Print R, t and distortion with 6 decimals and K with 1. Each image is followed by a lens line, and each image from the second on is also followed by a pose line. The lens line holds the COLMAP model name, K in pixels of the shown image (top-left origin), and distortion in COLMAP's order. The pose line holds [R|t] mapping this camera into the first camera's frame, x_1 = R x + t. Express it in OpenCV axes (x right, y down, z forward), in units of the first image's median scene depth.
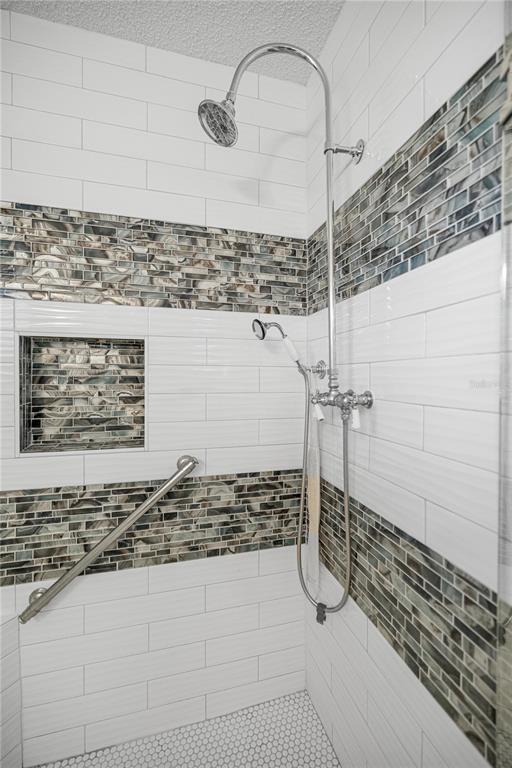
lens RADIAL K [[325.7, 0, 256.6], [0, 325.7, 381.2], [0, 0, 1]] dist [0.000821, 0.000484]
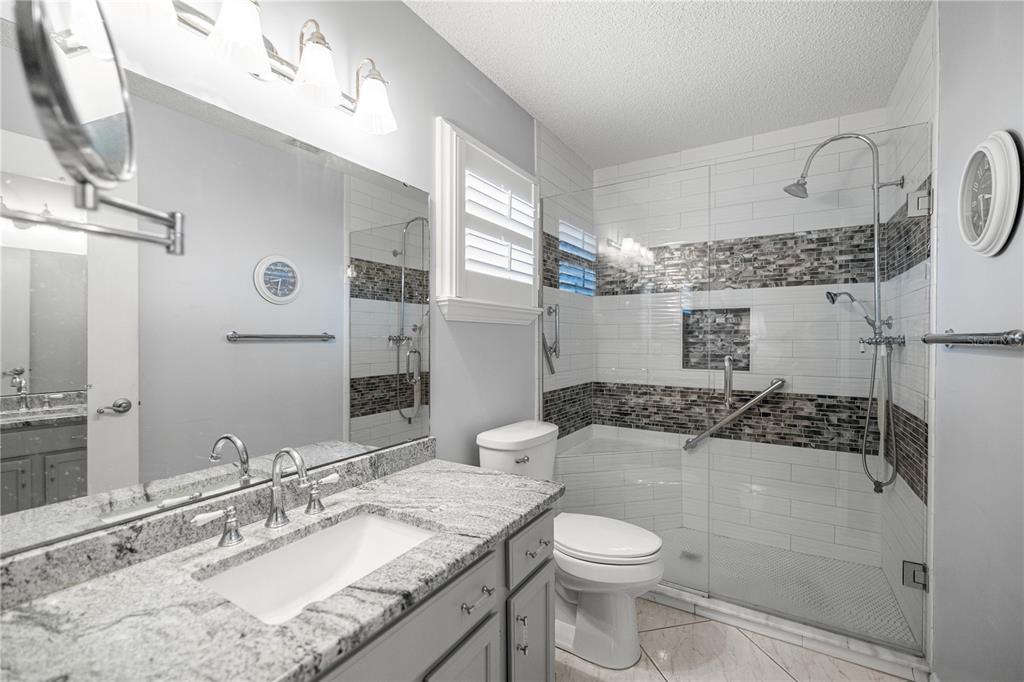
lens RADIAL K [[434.3, 0, 508.2], [0, 434.3, 345.1], [0, 0, 1]] dist [0.000821, 0.000484]
pose [[0.678649, 0.010011, -0.734395, 0.452614], [-0.006393, 0.999950, 0.007723, 0.055547], [0.734435, -0.000546, 0.678679, -1.425767]]
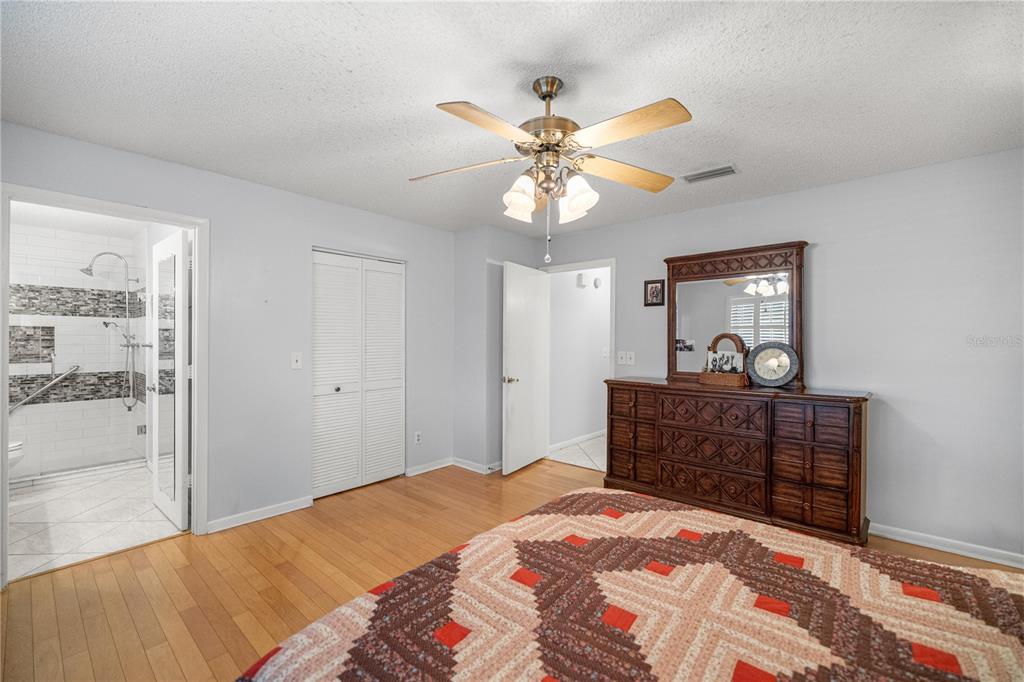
lens RADIAL K [[434.3, 0, 515.8], [0, 434.3, 341.6], [0, 0, 1]] dist [0.000821, 0.000484]
pose [[0.830952, 0.002155, 0.556340, 0.926910], [-0.002029, 0.999998, -0.000842, 0.004136], [-0.556340, -0.000430, 0.830954, -4.546519]]
